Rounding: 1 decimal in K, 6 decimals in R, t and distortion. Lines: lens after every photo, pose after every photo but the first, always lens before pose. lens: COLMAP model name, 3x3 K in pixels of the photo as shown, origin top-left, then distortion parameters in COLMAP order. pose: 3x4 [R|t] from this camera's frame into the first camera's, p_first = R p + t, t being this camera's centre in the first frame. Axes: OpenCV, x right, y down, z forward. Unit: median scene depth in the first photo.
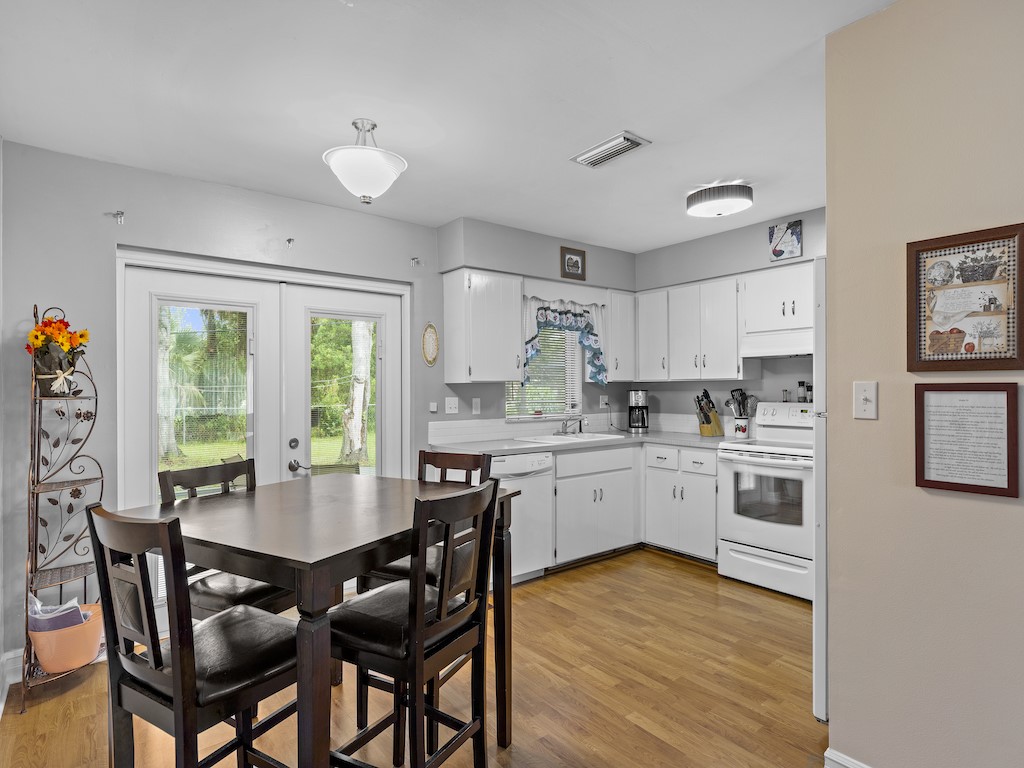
lens RADIAL K [[548.4, 0, 512.0], [0, 548.4, 383.2], [0, 0, 1]] dist [-0.000692, 0.000373]
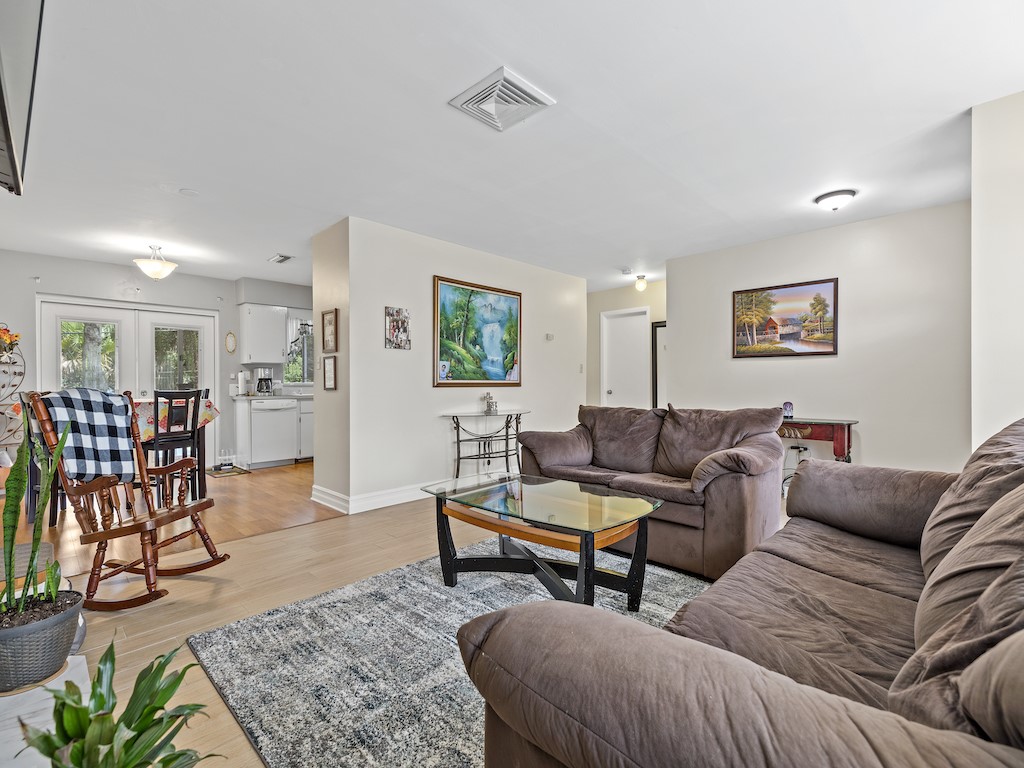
lens RADIAL K [[463.9, 0, 512.0], [0, 463.9, 384.0], [0, 0, 1]] dist [0.003299, -0.000021]
pose [[0.990190, 0.000458, 0.139725, 0.695293], [-0.001908, 0.999946, 0.010248, 0.061640], [-0.139713, -0.010414, 0.990137, -0.849831]]
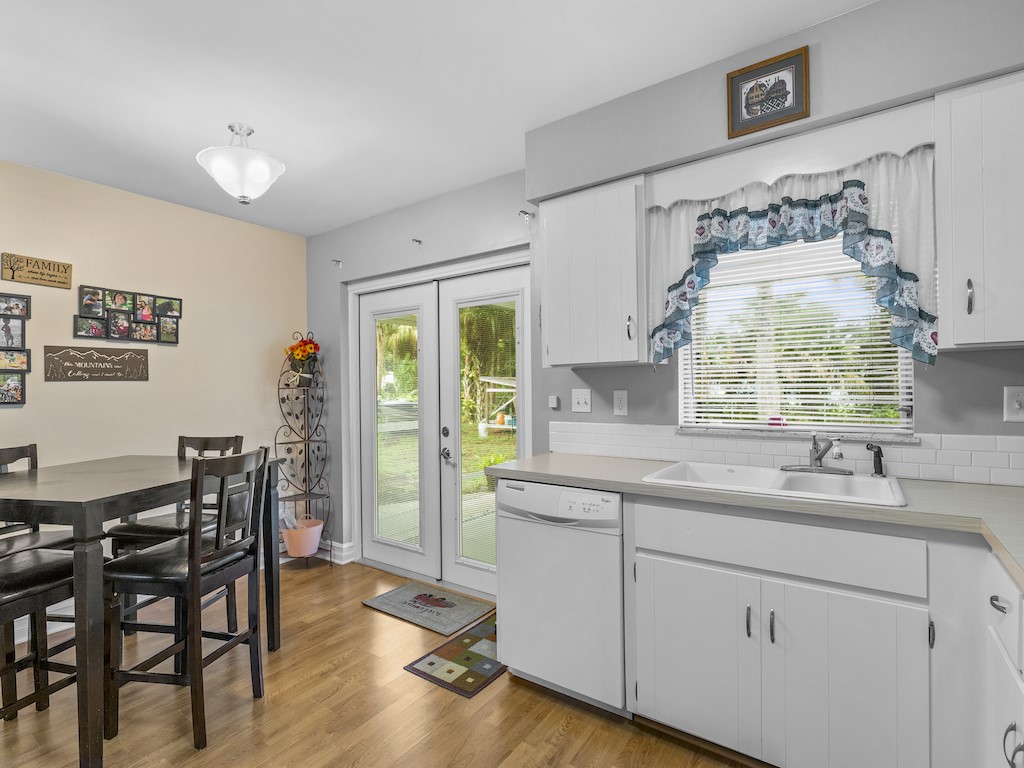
lens RADIAL K [[501.7, 0, 510.1], [0, 501.7, 386.8], [0, 0, 1]] dist [-0.002291, -0.000083]
pose [[0.288806, 0.002780, -0.957384, 0.587301], [0.022773, 0.999693, 0.009773, 0.017729], [0.957117, -0.024625, 0.288654, 0.888640]]
